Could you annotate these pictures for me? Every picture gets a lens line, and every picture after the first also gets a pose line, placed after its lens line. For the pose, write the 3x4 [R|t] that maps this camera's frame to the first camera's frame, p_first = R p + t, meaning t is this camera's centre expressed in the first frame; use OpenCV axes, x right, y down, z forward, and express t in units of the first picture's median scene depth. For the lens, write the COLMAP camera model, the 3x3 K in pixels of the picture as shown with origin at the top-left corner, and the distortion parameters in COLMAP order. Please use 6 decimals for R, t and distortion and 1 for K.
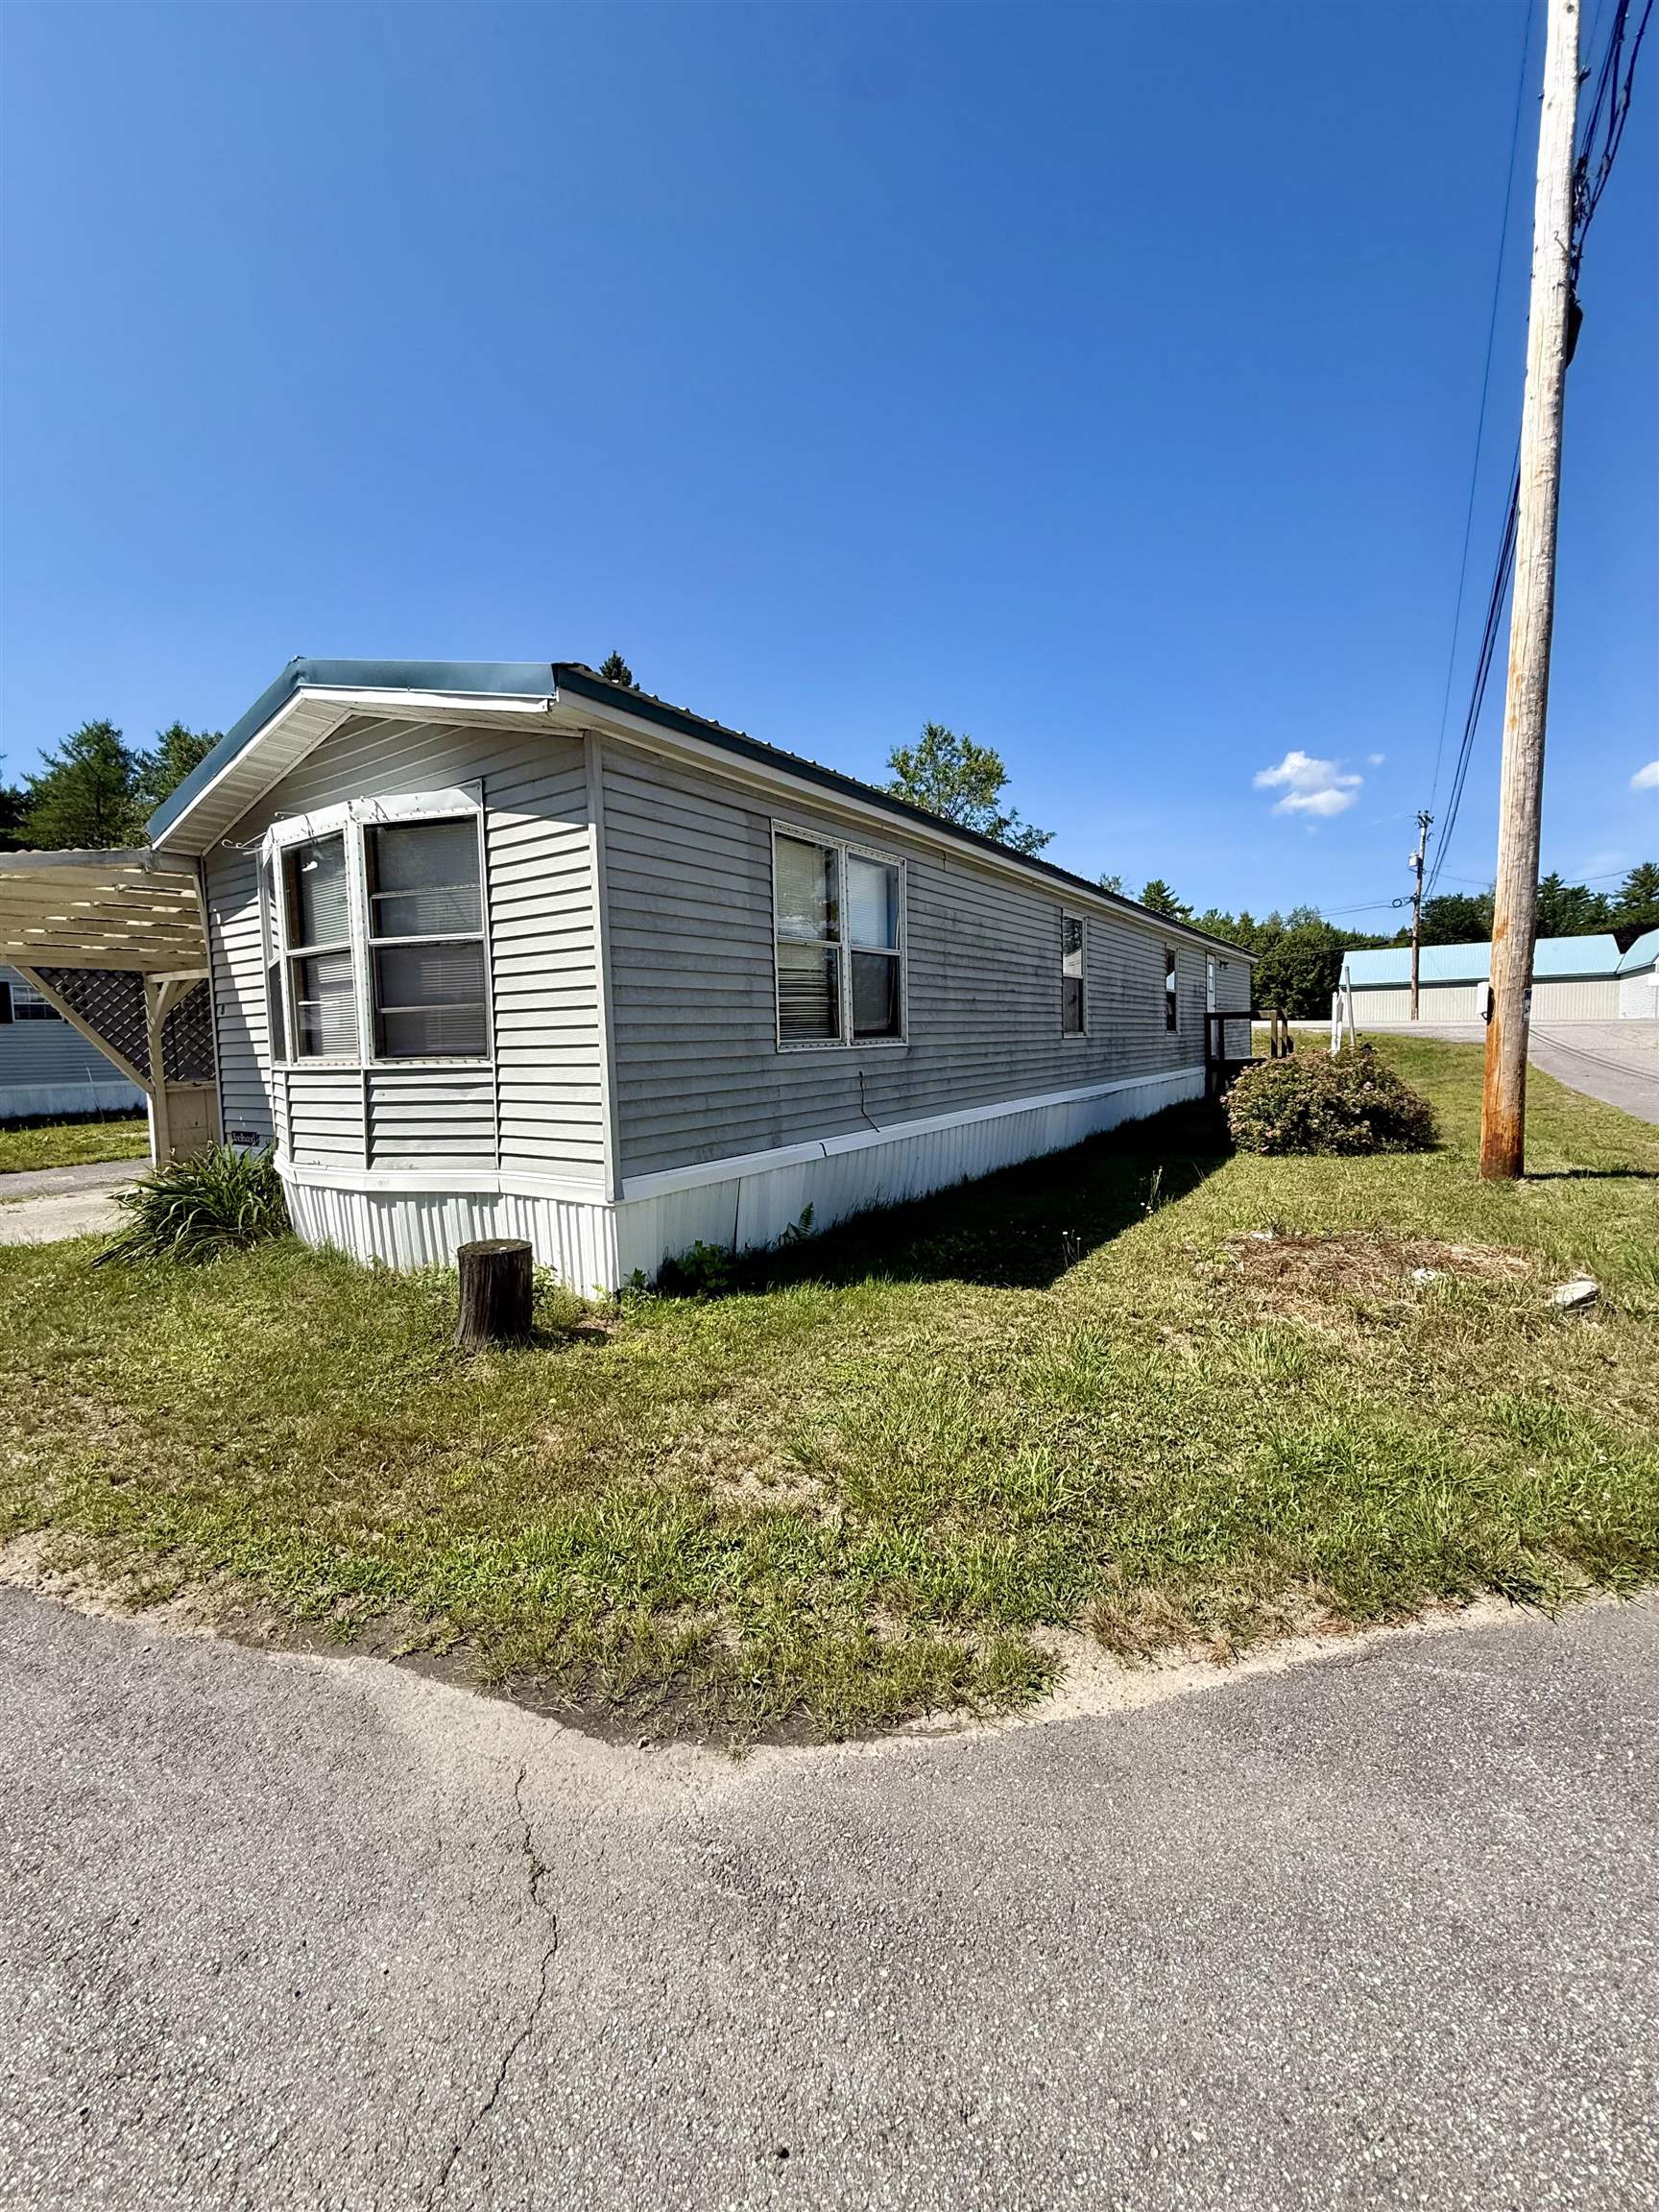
lens RADIAL K [[889.6, 0, 838.7], [0, 889.6, 1112.9], [0, 0, 1]] dist [0.006501, 0.000825]
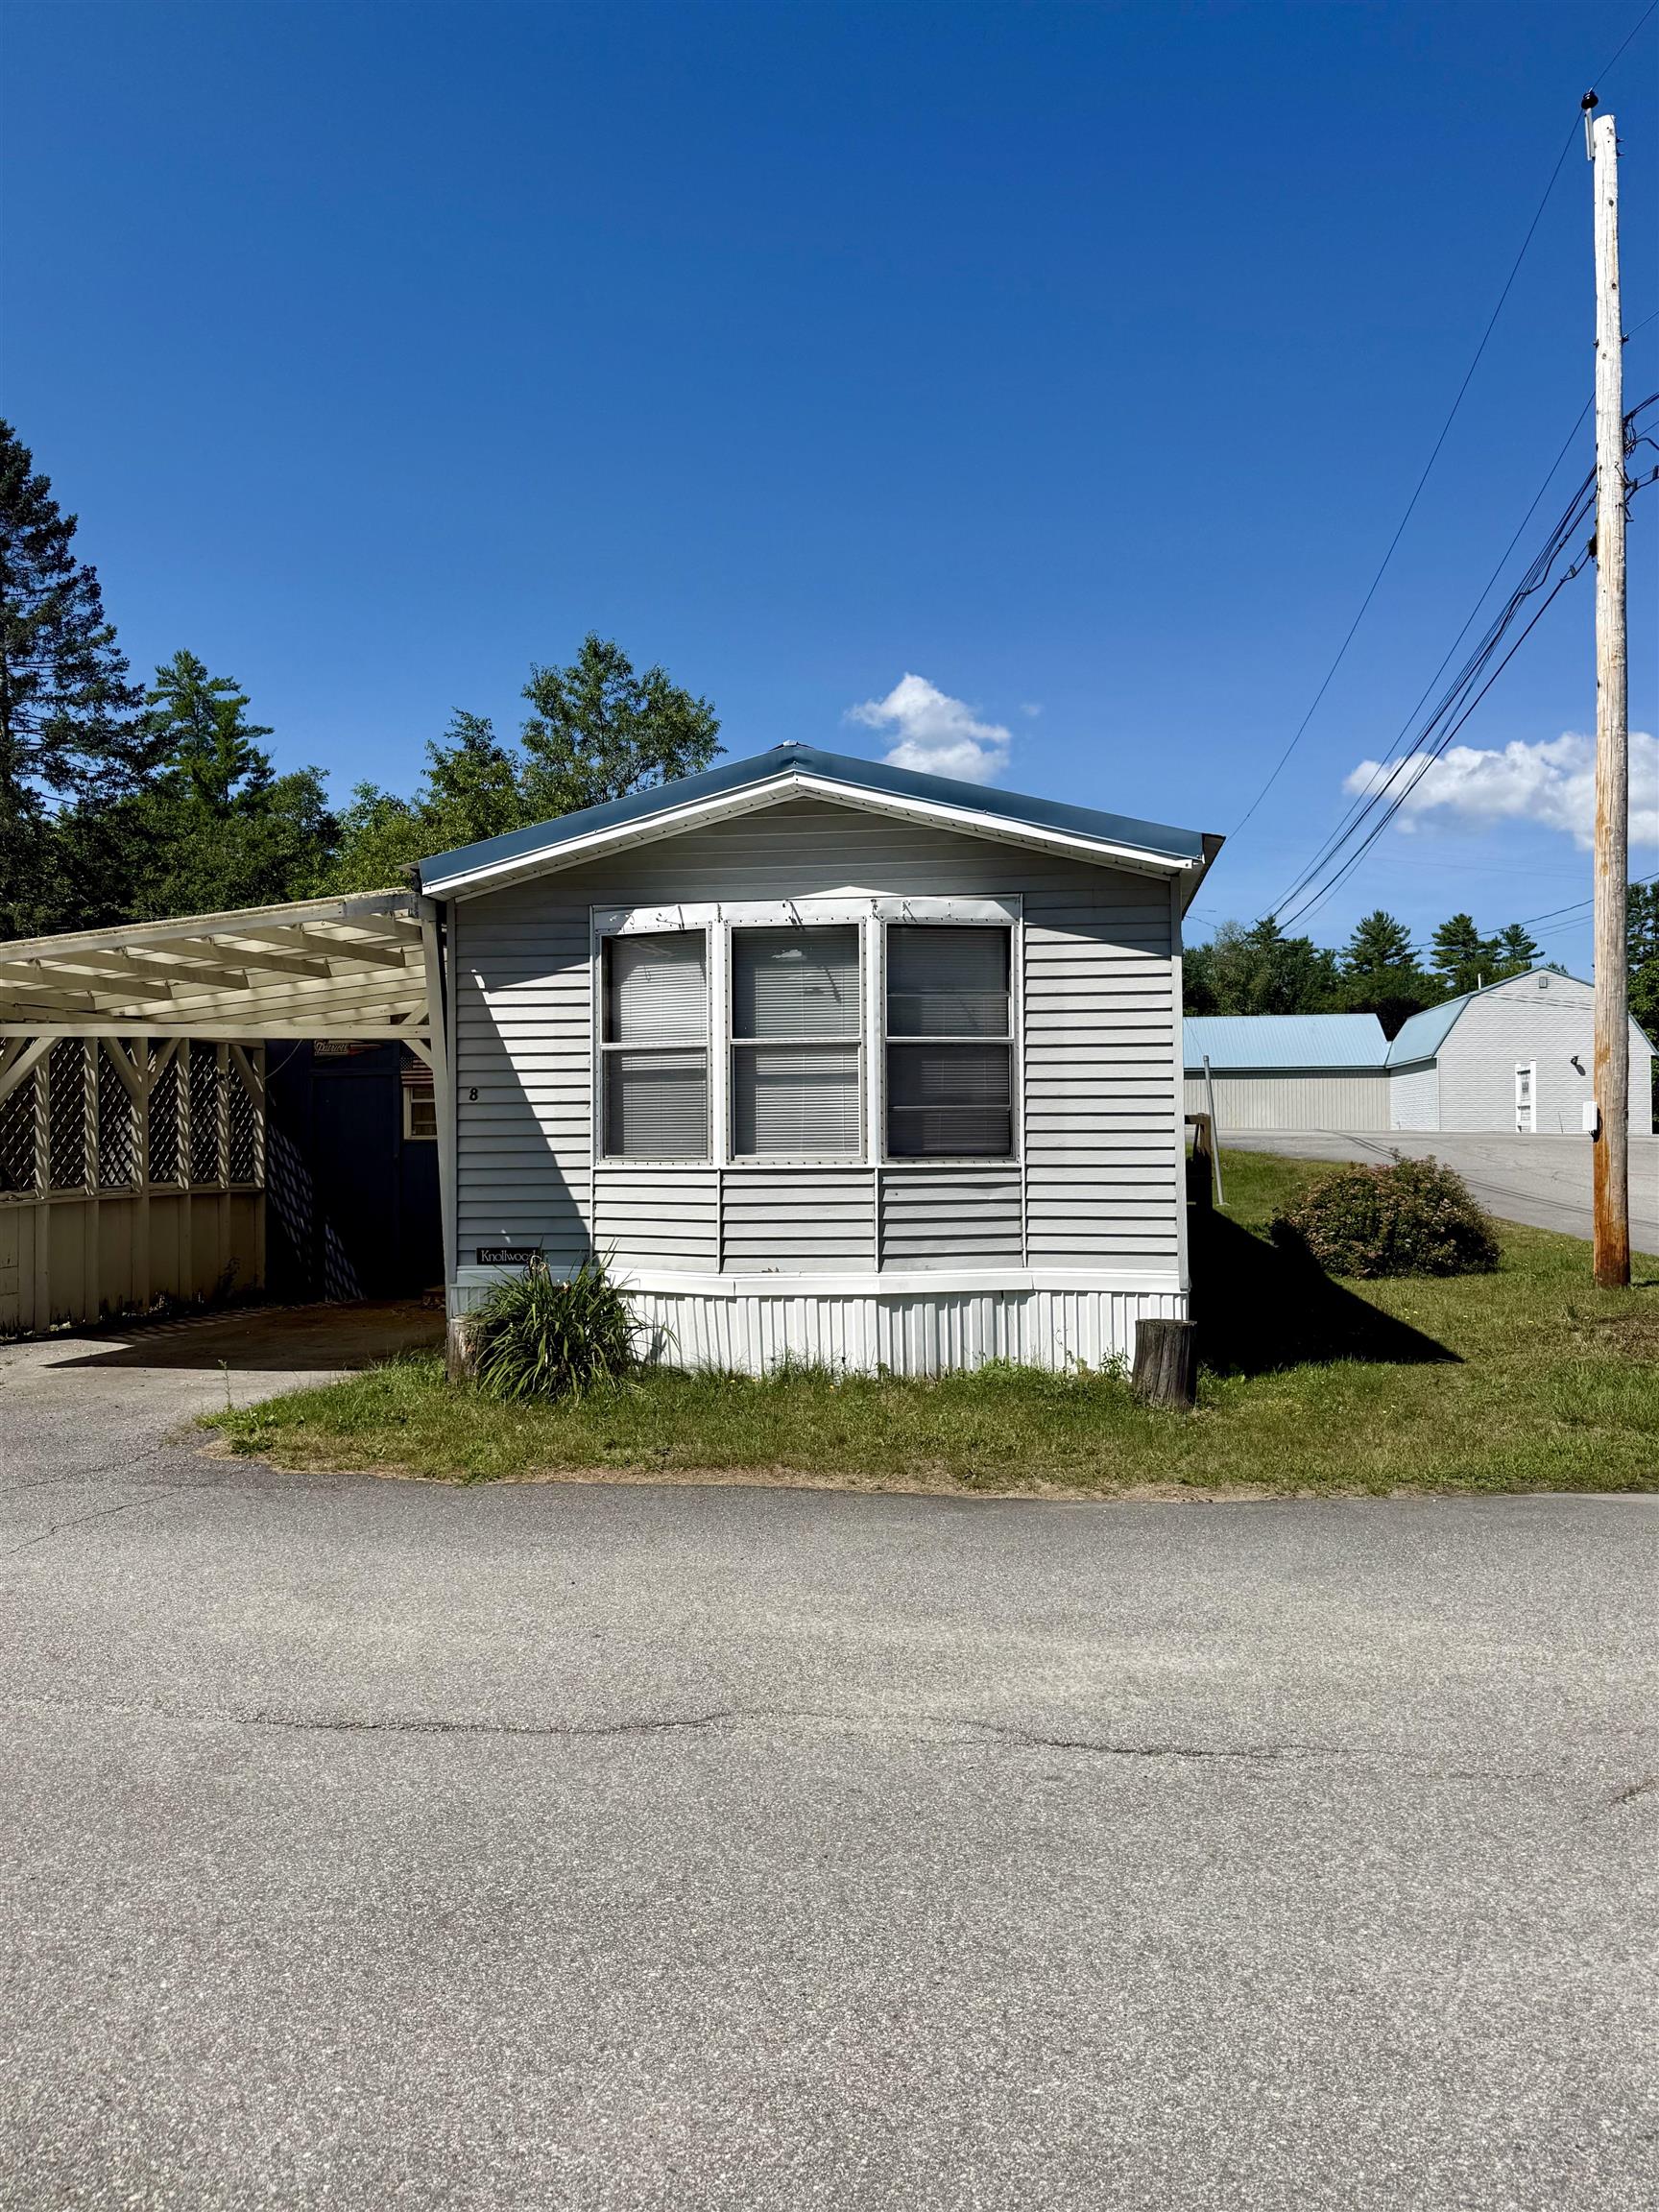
lens RADIAL K [[1689.8, 0, 820.5], [0, 1689.8, 1107.6], [0, 0, 1]] dist [0.031104, -0.004512]
pose [[0.912023, 0.026919, 0.409255, -1.343558], [0.015415, 0.994889, -0.099793, 0.068400], [-0.409849, 0.097322, 0.906947, -0.653746]]
